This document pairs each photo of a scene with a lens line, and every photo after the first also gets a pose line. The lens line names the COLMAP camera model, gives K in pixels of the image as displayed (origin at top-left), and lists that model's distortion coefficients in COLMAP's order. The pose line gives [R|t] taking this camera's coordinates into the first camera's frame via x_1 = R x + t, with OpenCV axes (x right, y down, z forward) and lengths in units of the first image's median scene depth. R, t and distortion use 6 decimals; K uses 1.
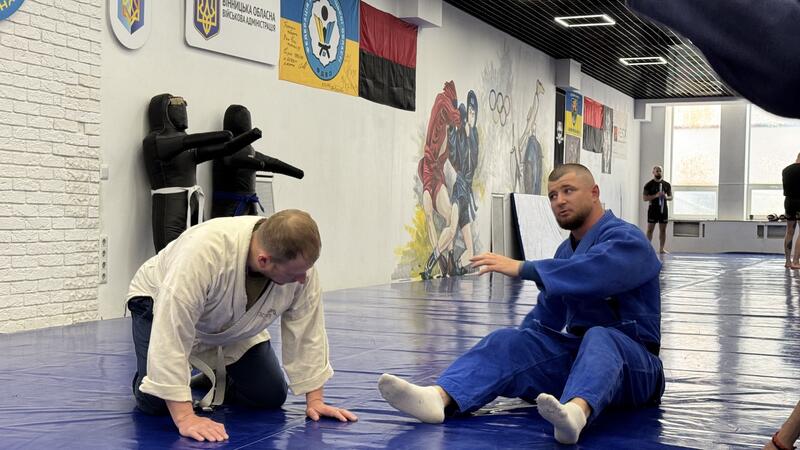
lens RADIAL K [[1130.1, 0, 400.0], [0, 1130.1, 225.0], [0, 0, 1]] dist [0.134454, -0.134189]
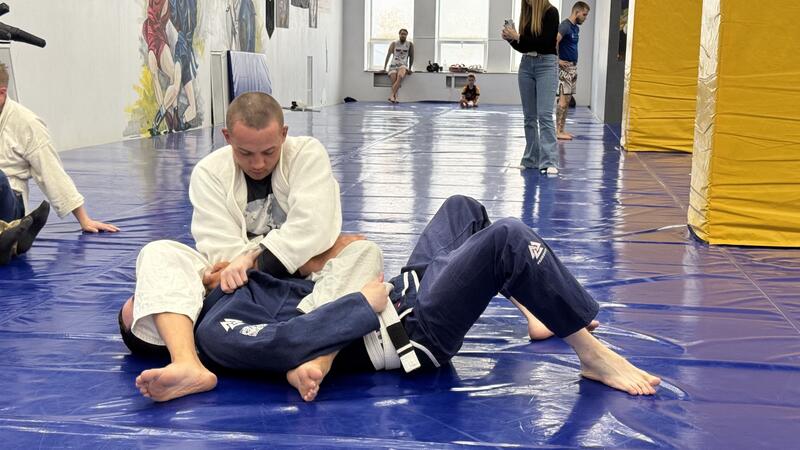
lens RADIAL K [[1130.1, 0, 400.0], [0, 1130.1, 225.0], [0, 0, 1]] dist [0.134454, -0.134189]
pose [[0.966001, -0.034727, 0.256194, -0.029320], [-0.001285, 0.990281, 0.139076, -0.016840], [-0.258534, -0.134677, 0.956568, -0.100634]]
